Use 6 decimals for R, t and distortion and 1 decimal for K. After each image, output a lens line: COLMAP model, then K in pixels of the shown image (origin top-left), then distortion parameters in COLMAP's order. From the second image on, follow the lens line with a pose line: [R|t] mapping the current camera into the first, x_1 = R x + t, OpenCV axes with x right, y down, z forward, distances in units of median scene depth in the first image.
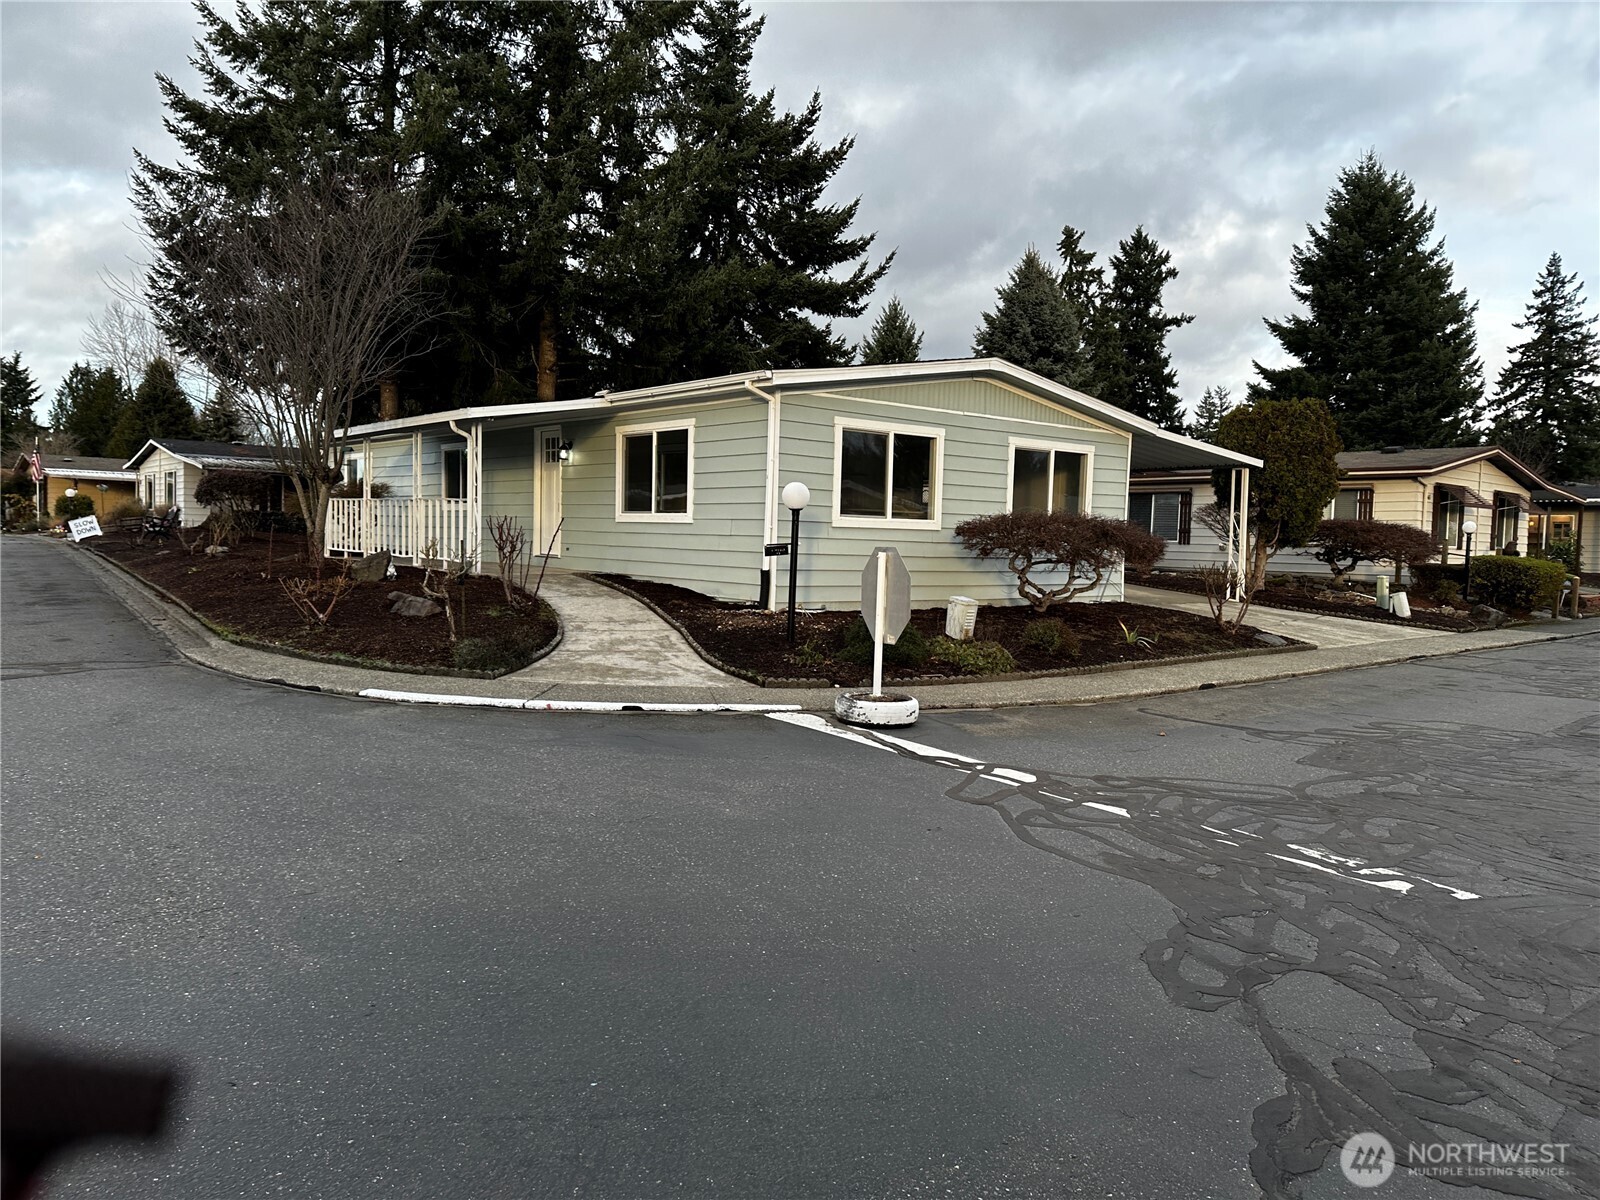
lens RADIAL K [[1105.3, 0, 795.9], [0, 1105.3, 602.0], [0, 0, 1]] dist [-0.000934, -0.028214]
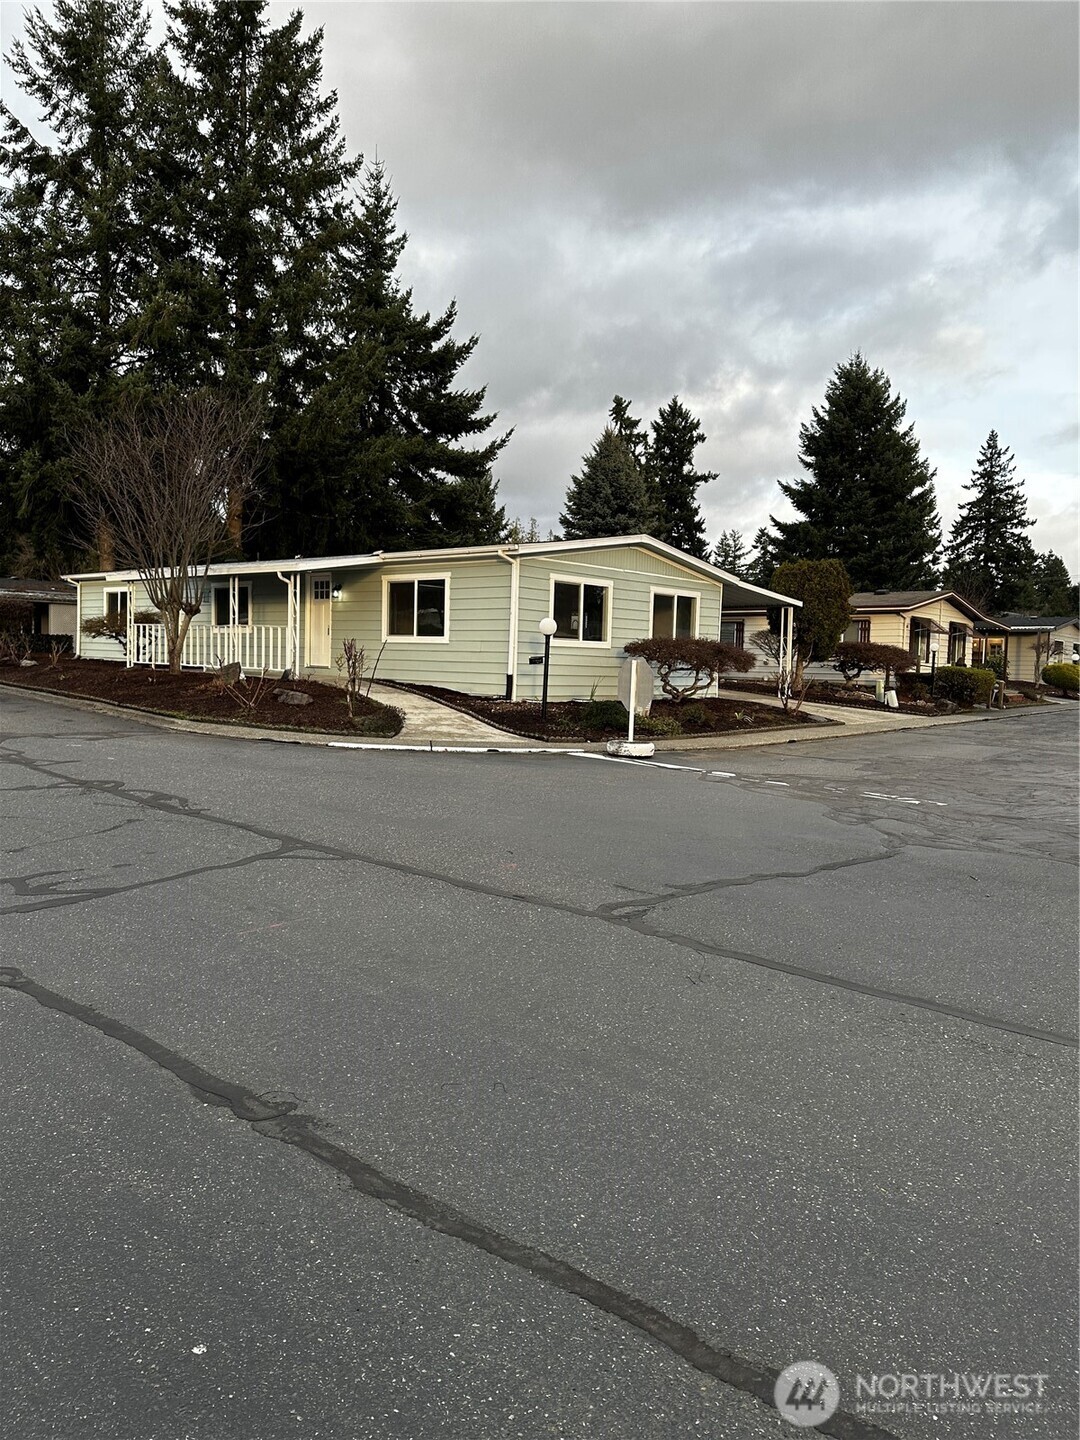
lens RADIAL K [[986.2, 0, 544.8], [0, 986.2, 724.9], [0, 0, 1]] dist [0.062104, -0.168782]
pose [[0.984010, -0.012908, 0.177644, -0.082778], [0.011279, 0.999885, 0.010176, 0.010069], [-0.177754, -0.008010, 0.984042, -0.128506]]
